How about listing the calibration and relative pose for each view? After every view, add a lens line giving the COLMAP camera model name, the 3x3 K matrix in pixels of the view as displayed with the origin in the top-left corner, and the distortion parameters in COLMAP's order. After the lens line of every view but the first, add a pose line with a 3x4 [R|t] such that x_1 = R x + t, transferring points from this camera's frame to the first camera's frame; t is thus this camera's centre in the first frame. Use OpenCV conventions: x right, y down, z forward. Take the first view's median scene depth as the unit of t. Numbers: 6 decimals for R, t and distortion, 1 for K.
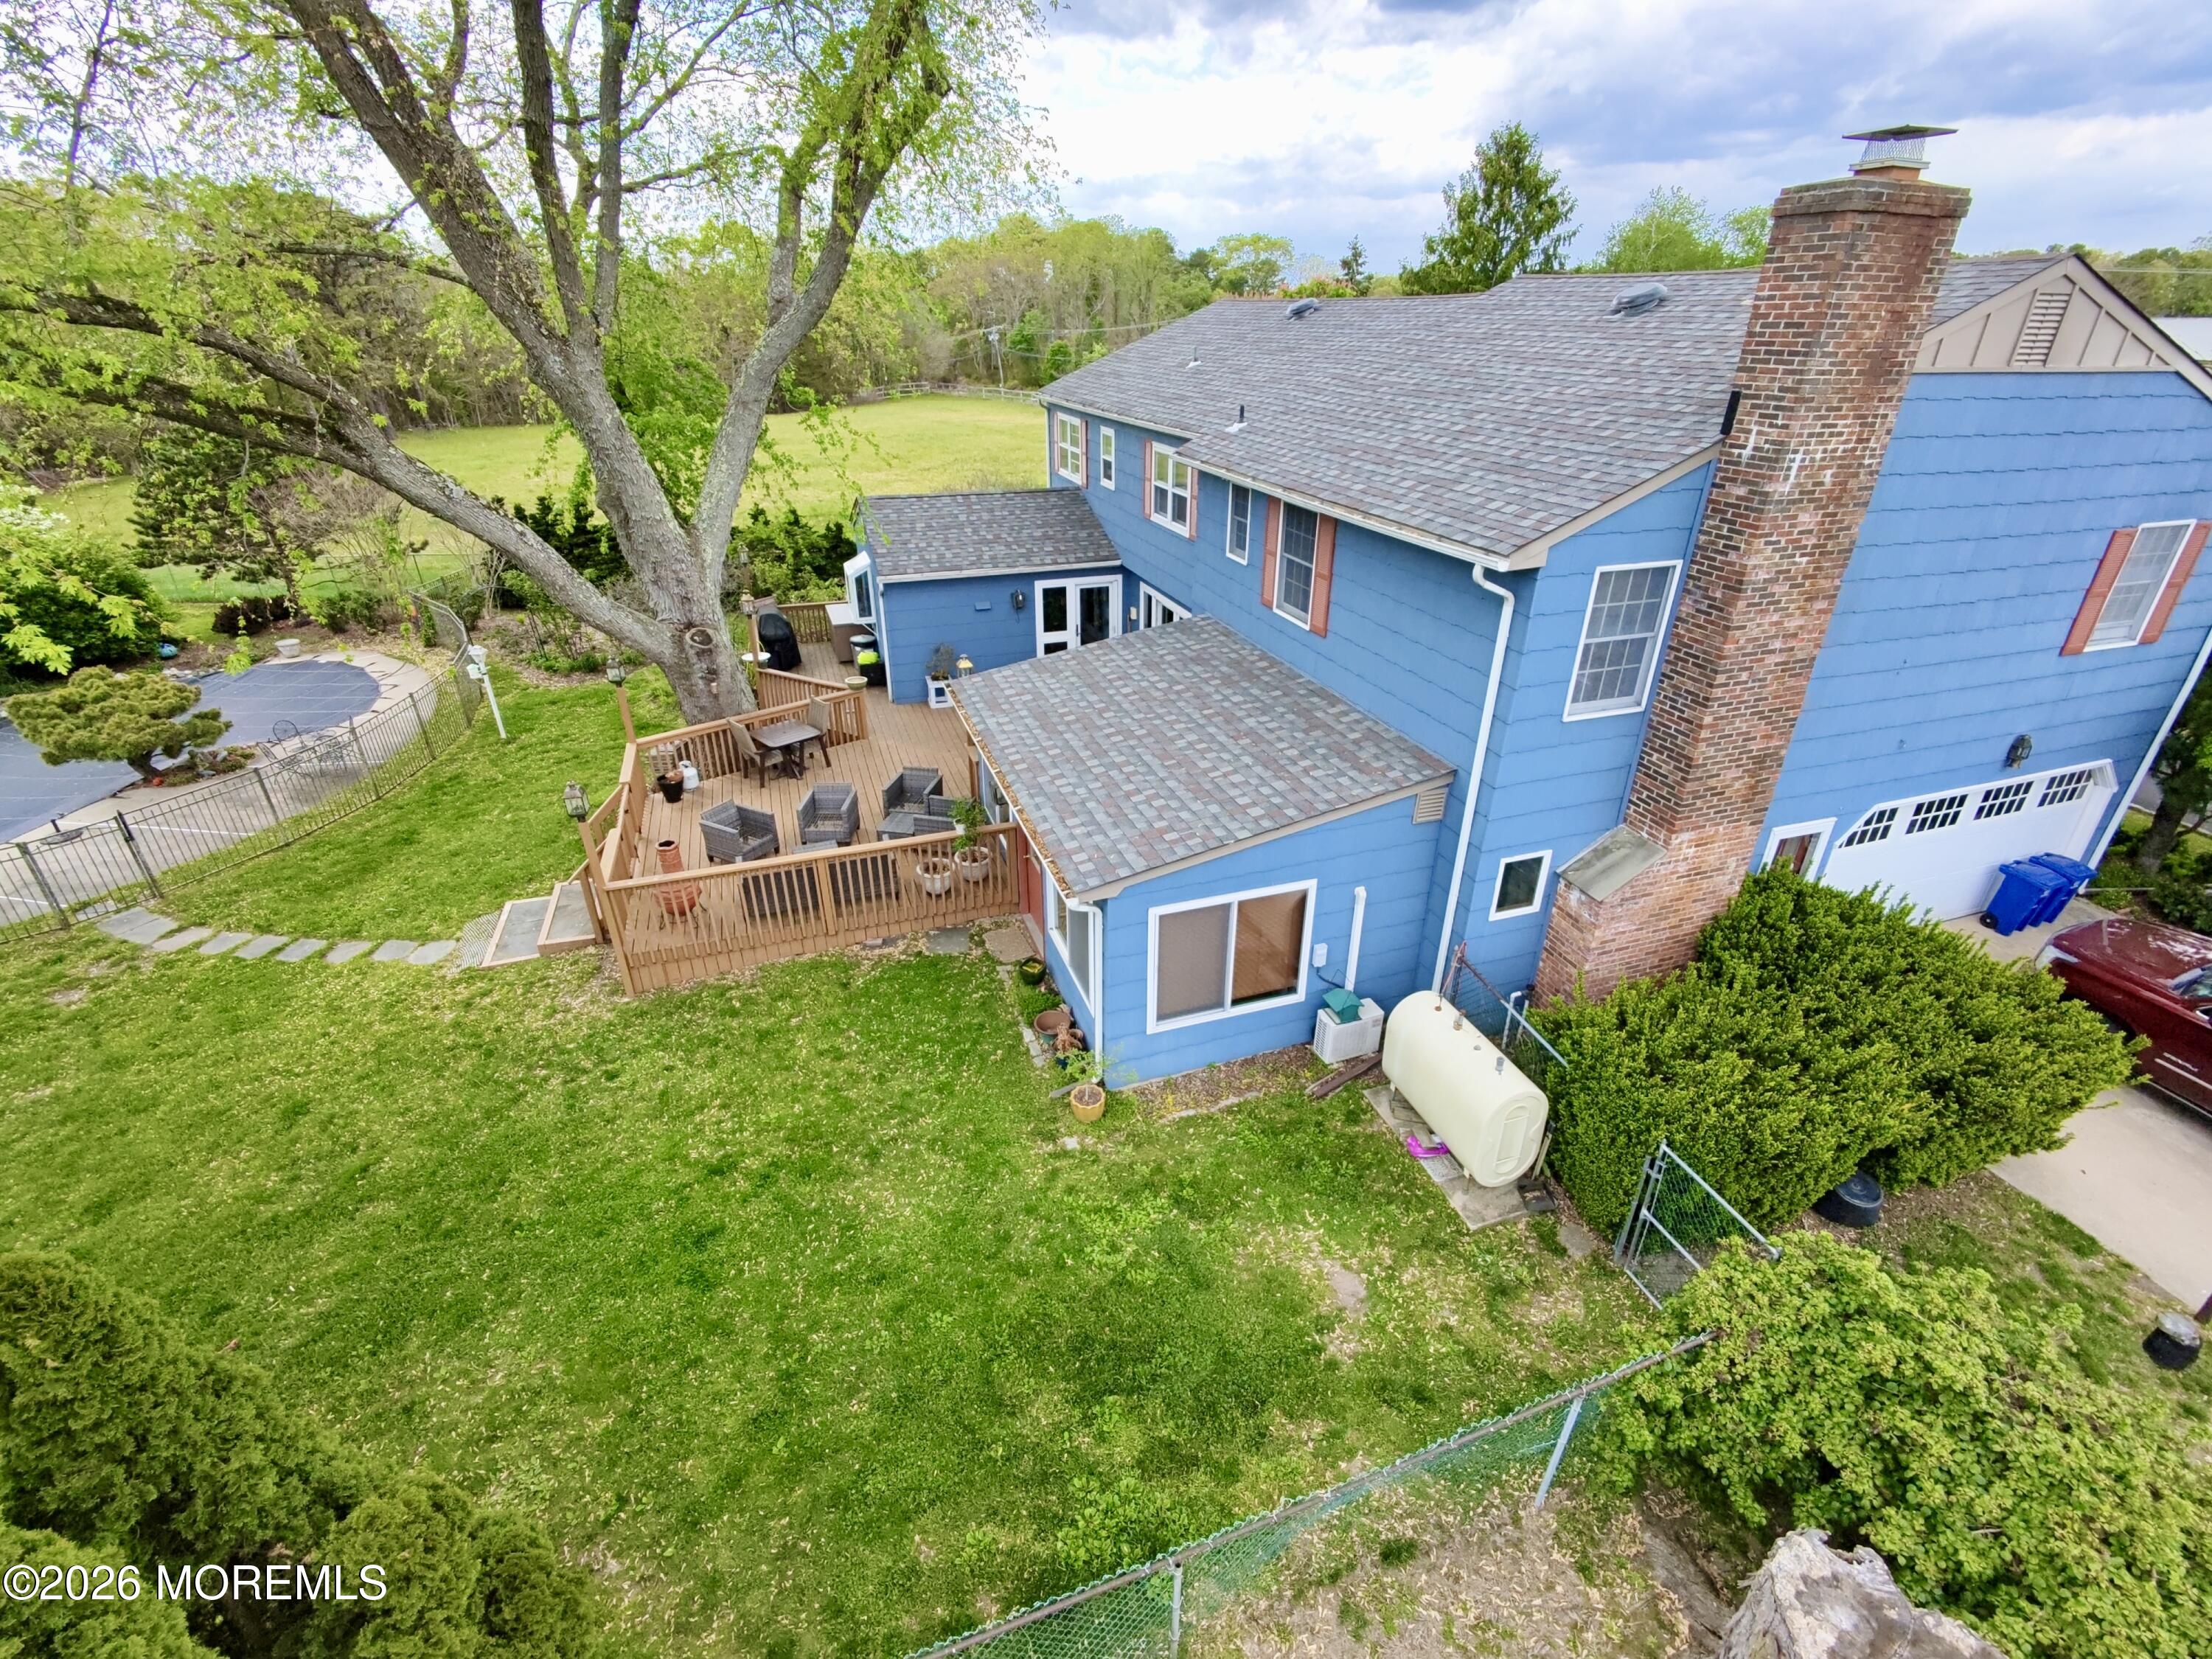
lens RADIAL K [[1016.6, 0, 1122.2], [0, 1016.6, 837.6], [0, 0, 1]] dist [-0.004542, -0.001781]
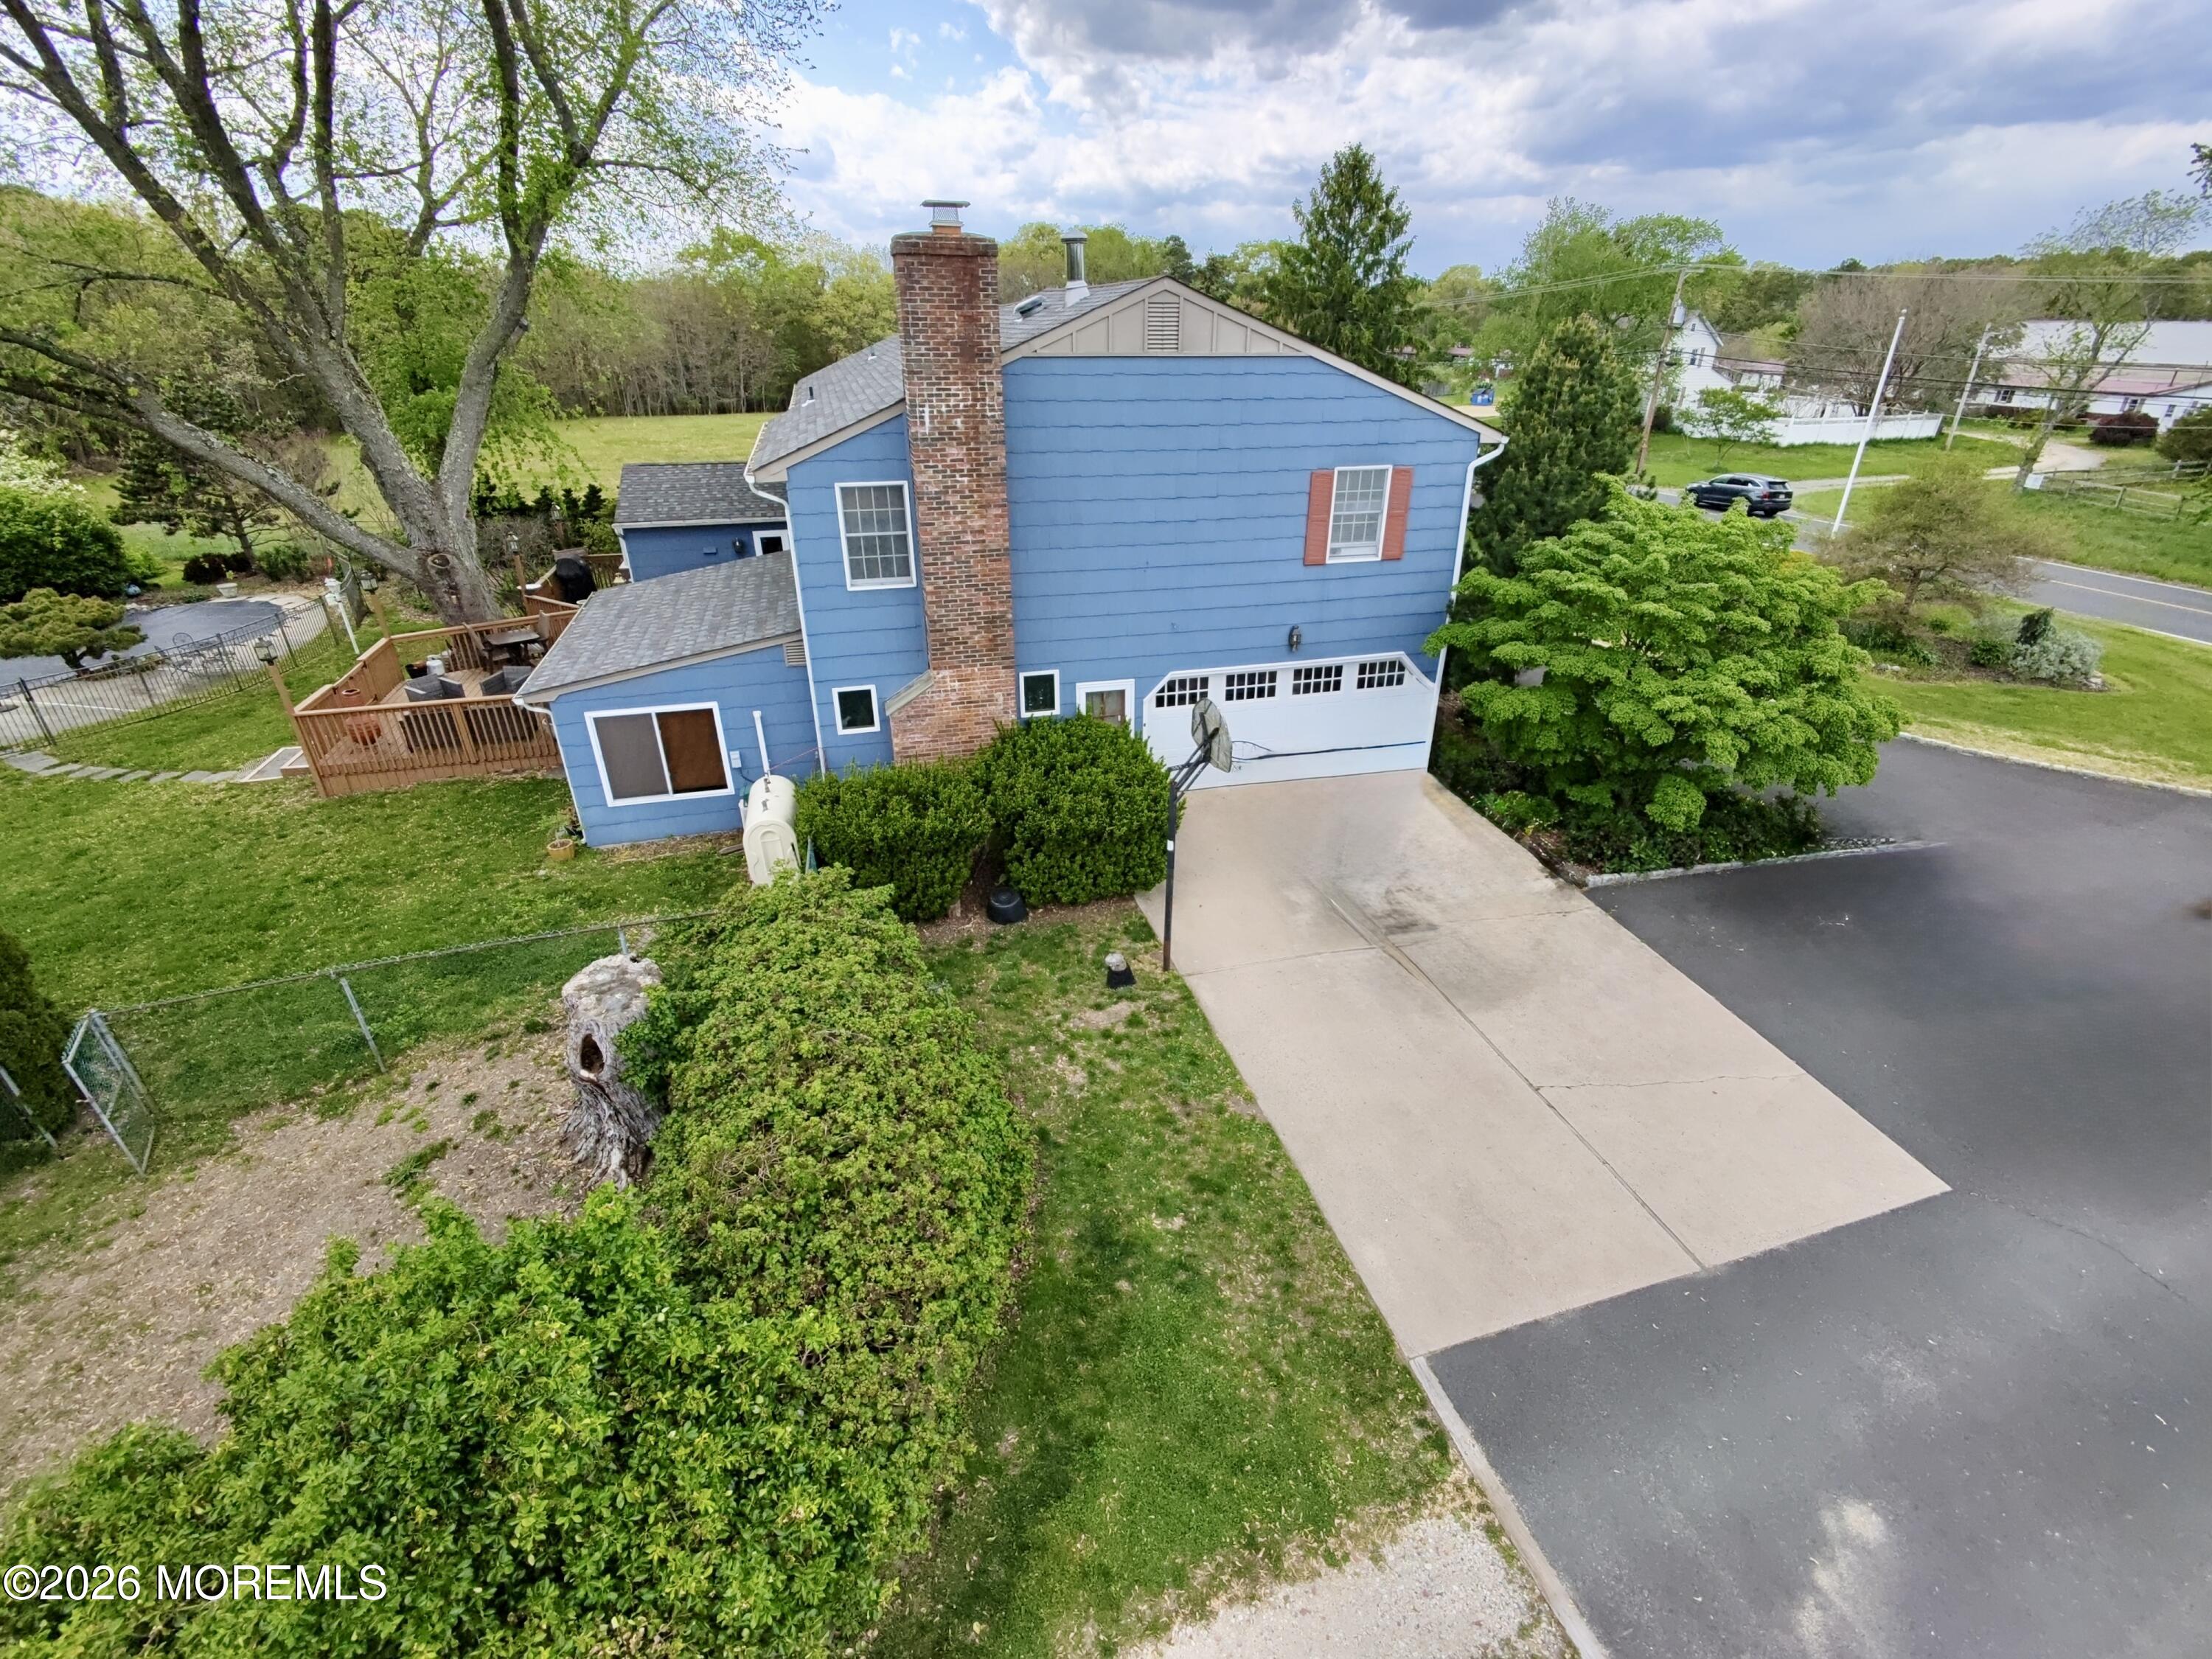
lens RADIAL K [[1016.6, 0, 1132.9], [0, 1016.6, 841.5], [0, 0, 1]] dist [-0.004542, -0.001781]
pose [[0.998399, 0.026145, -0.050161, 0.663218], [-0.026207, 0.999656, -0.000575, 0.173234], [0.050129, 0.001889, 0.998741, -0.334381]]
